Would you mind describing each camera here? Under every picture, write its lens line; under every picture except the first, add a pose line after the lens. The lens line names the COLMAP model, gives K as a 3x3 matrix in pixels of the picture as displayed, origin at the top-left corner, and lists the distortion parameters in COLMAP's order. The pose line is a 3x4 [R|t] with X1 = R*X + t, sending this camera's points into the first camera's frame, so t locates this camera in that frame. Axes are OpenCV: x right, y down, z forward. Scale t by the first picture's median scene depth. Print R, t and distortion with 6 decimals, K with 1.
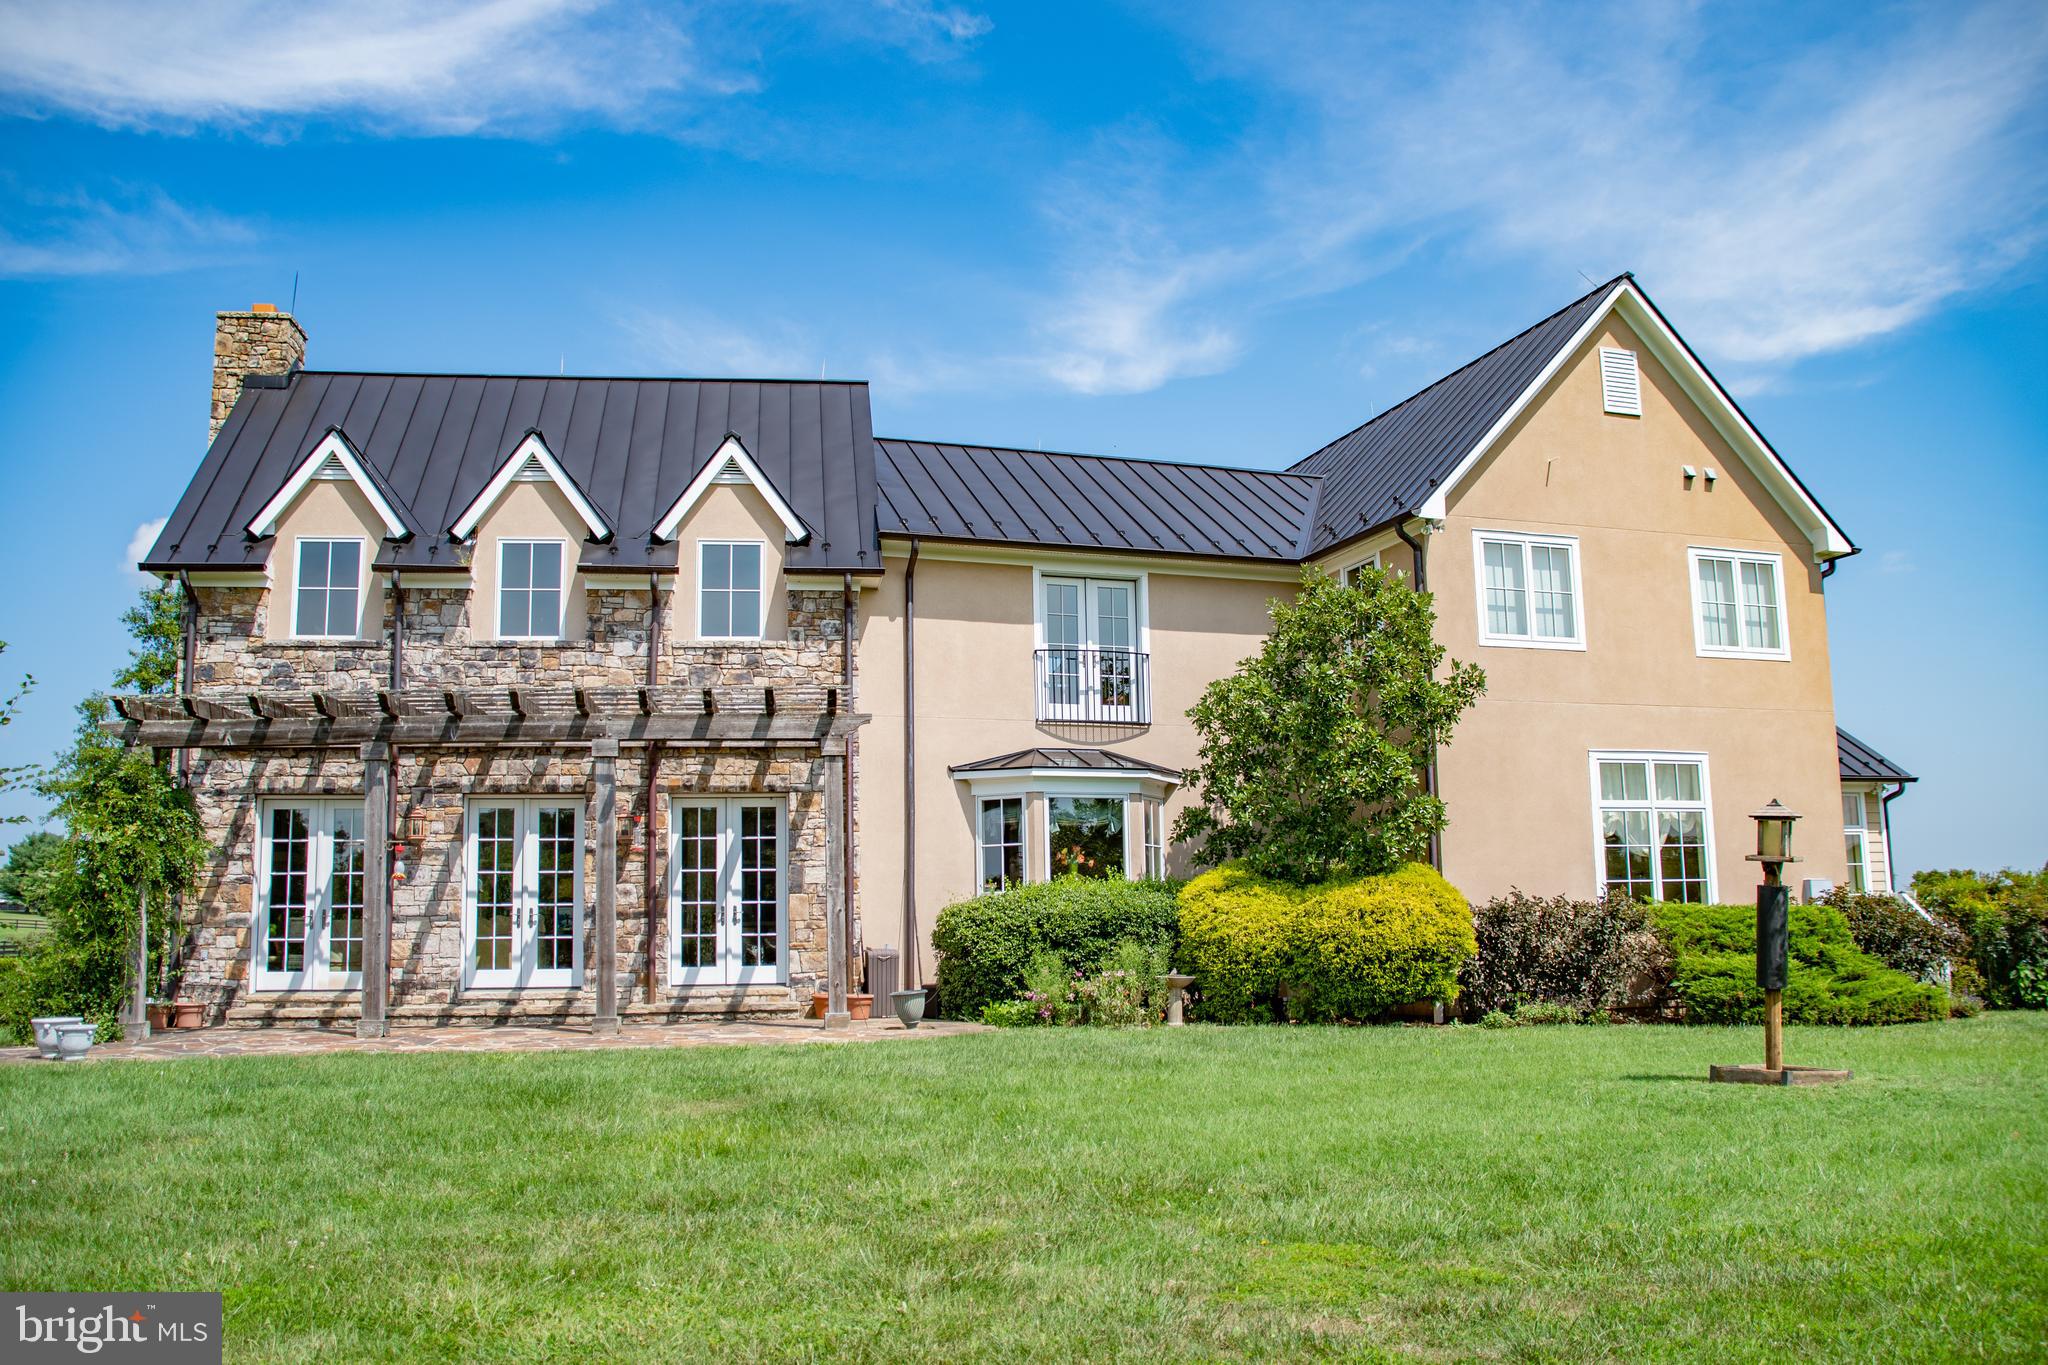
lens RADIAL K [[1755.0, 0, 1024.0], [0, 1755.0, 682.5], [0, 0, 1]] dist [-0.088062, 0.000945]
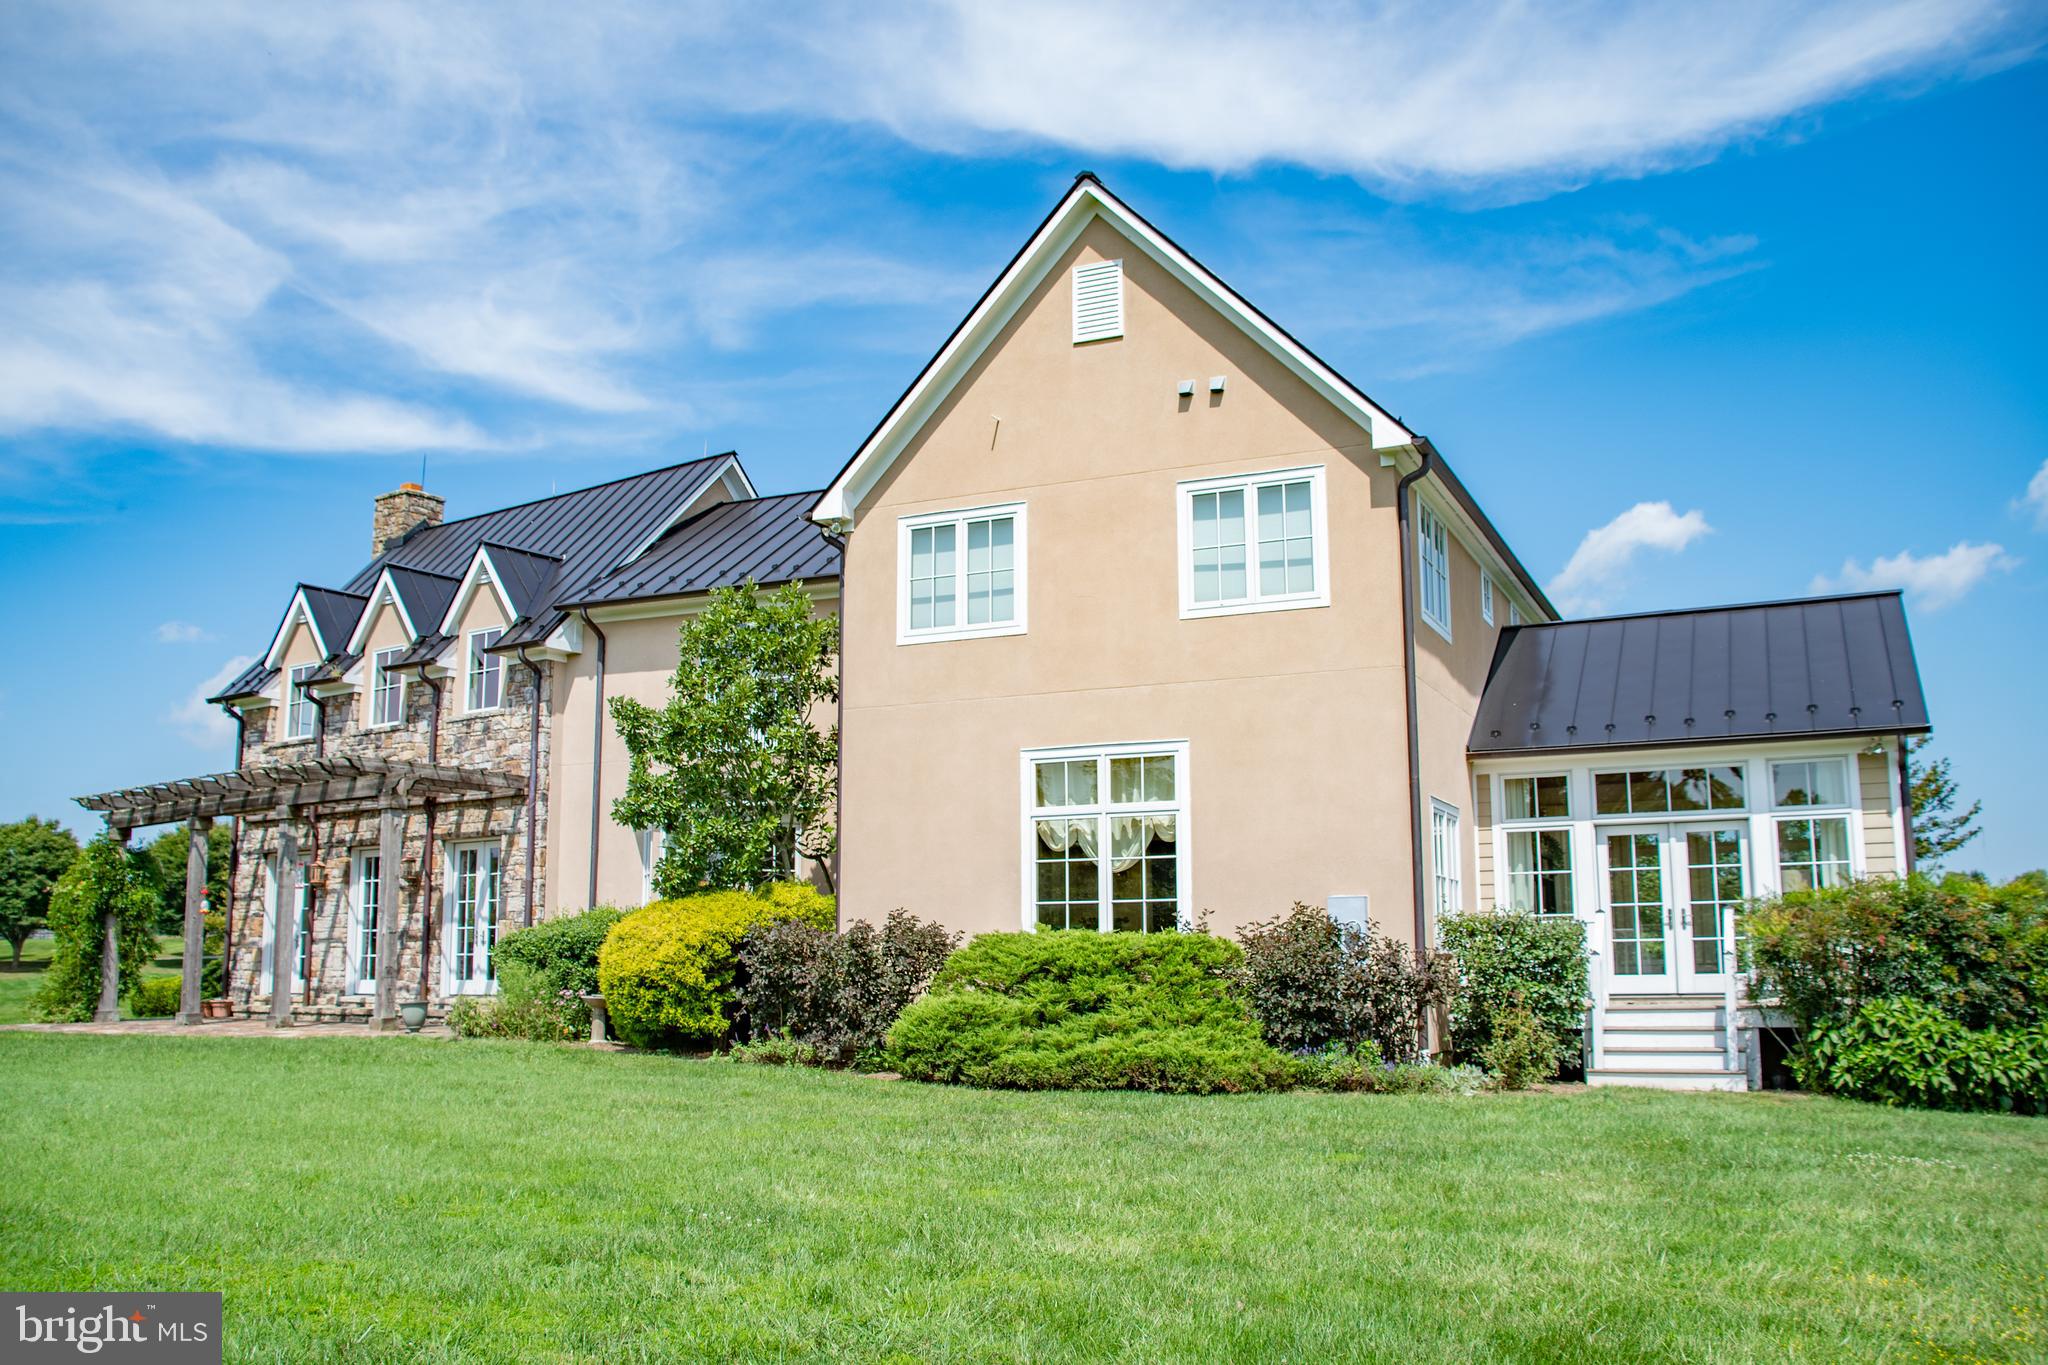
lens RADIAL K [[1724.3, 0, 1024.0], [0, 1724.3, 682.5], [0, 0, 1]] dist [-0.061905, 0.002382]
pose [[0.725104, -0.099567, -0.681403, 0.919789], [0.098025, 0.994340, -0.040981, 0.041469], [0.681627, -0.037079, 0.730760, 0.387648]]
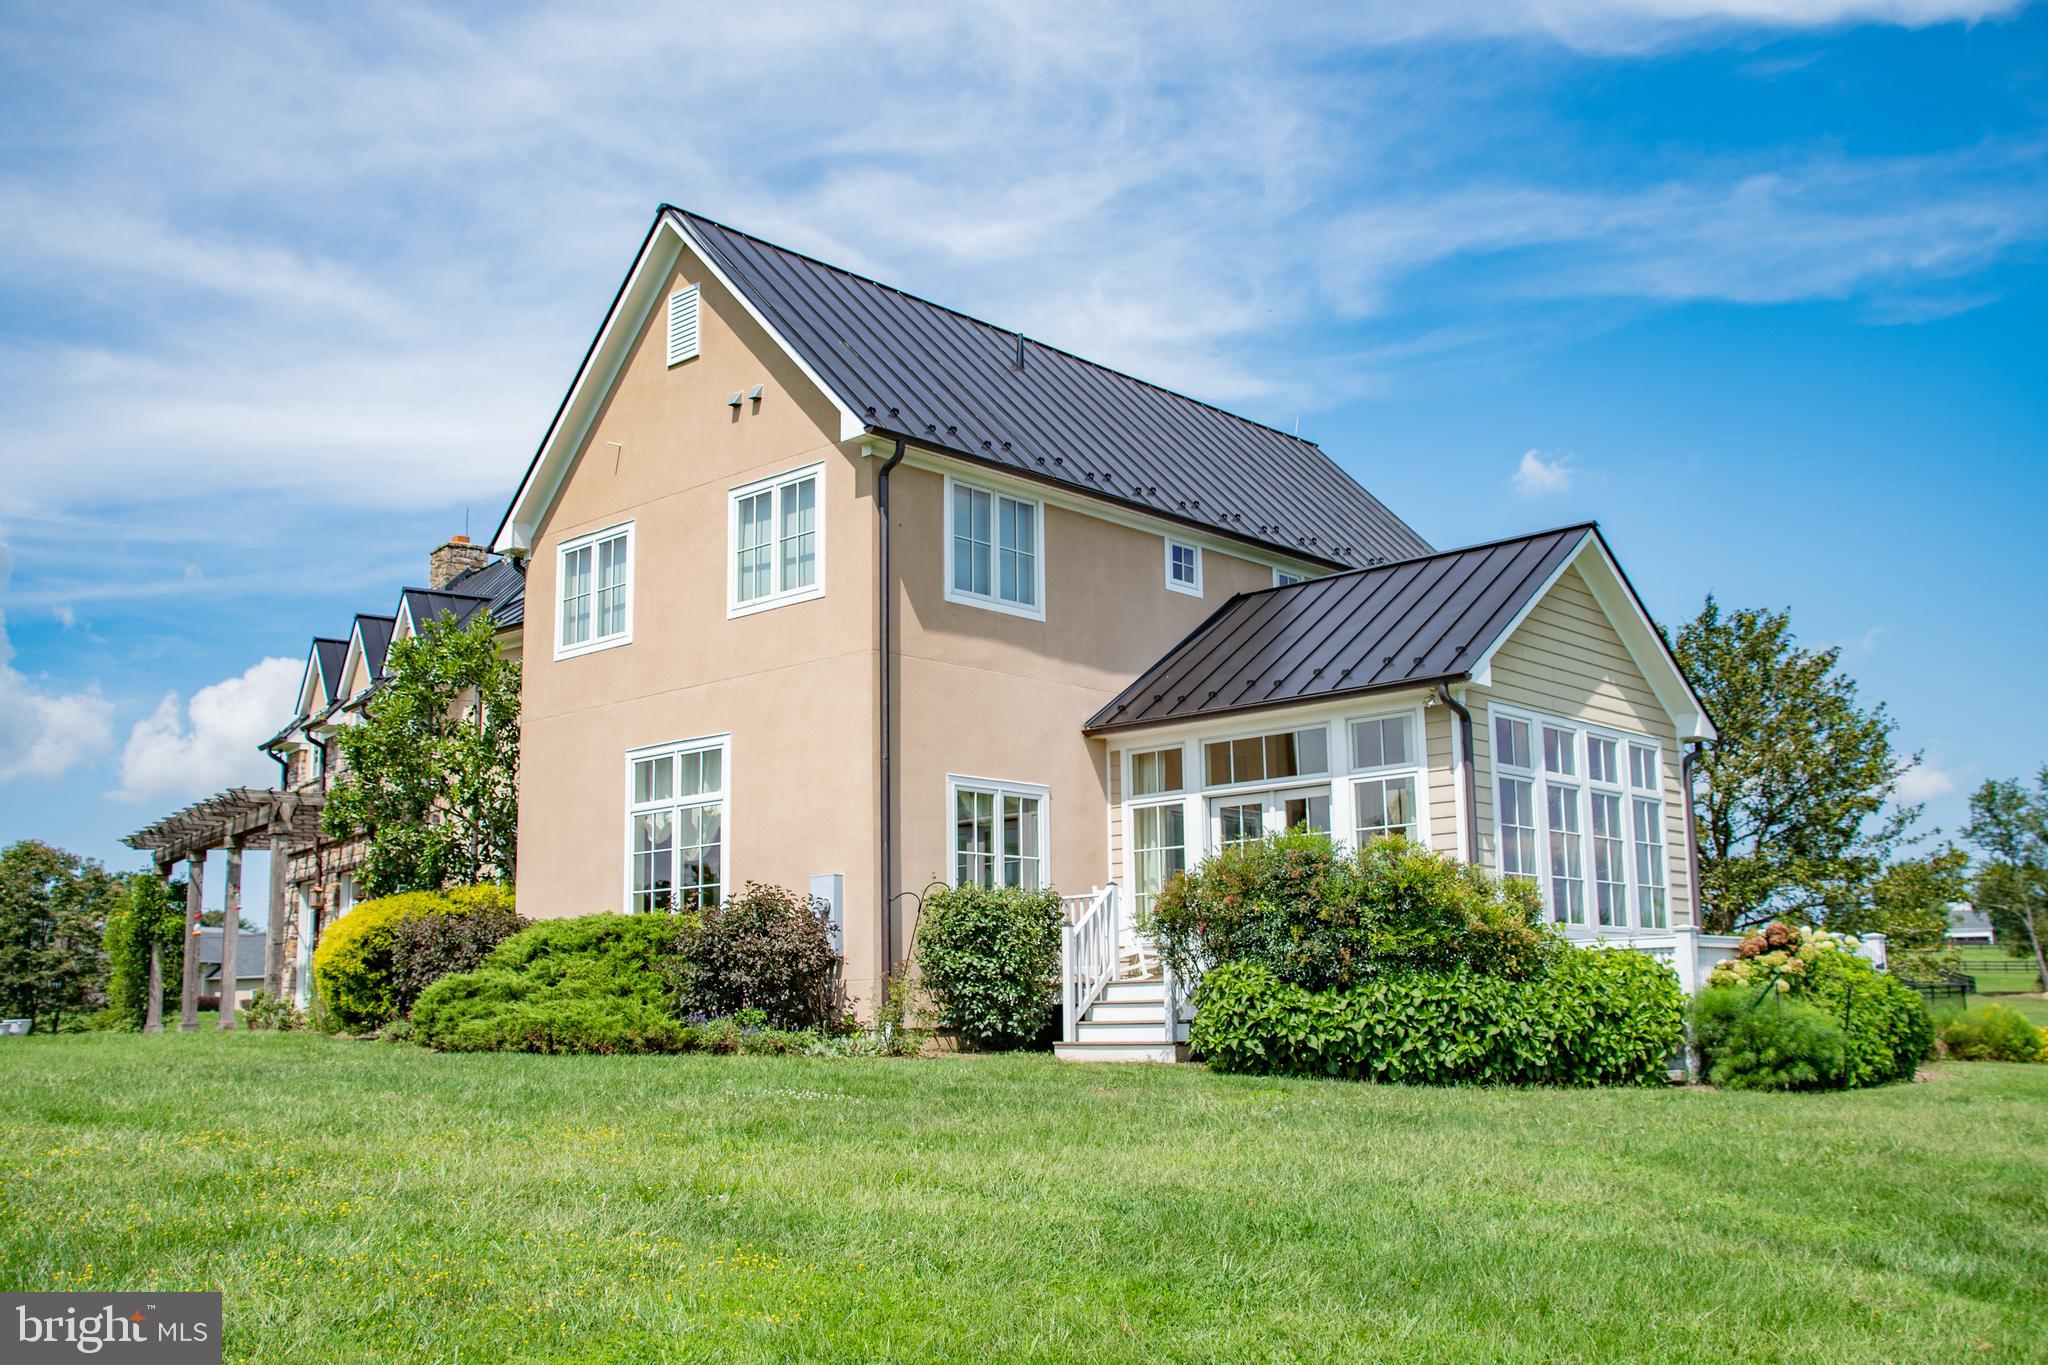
lens RADIAL K [[1908.0, 0, 1024.0], [0, 1908.0, 682.5], [0, 0, 1]] dist [-0.002670, -0.000755]
pose [[0.469230, -0.144017, -0.871253, 1.327521], [0.143924, 0.985892, -0.085454, 0.121339], [0.871268, -0.085297, 0.483338, 0.707706]]
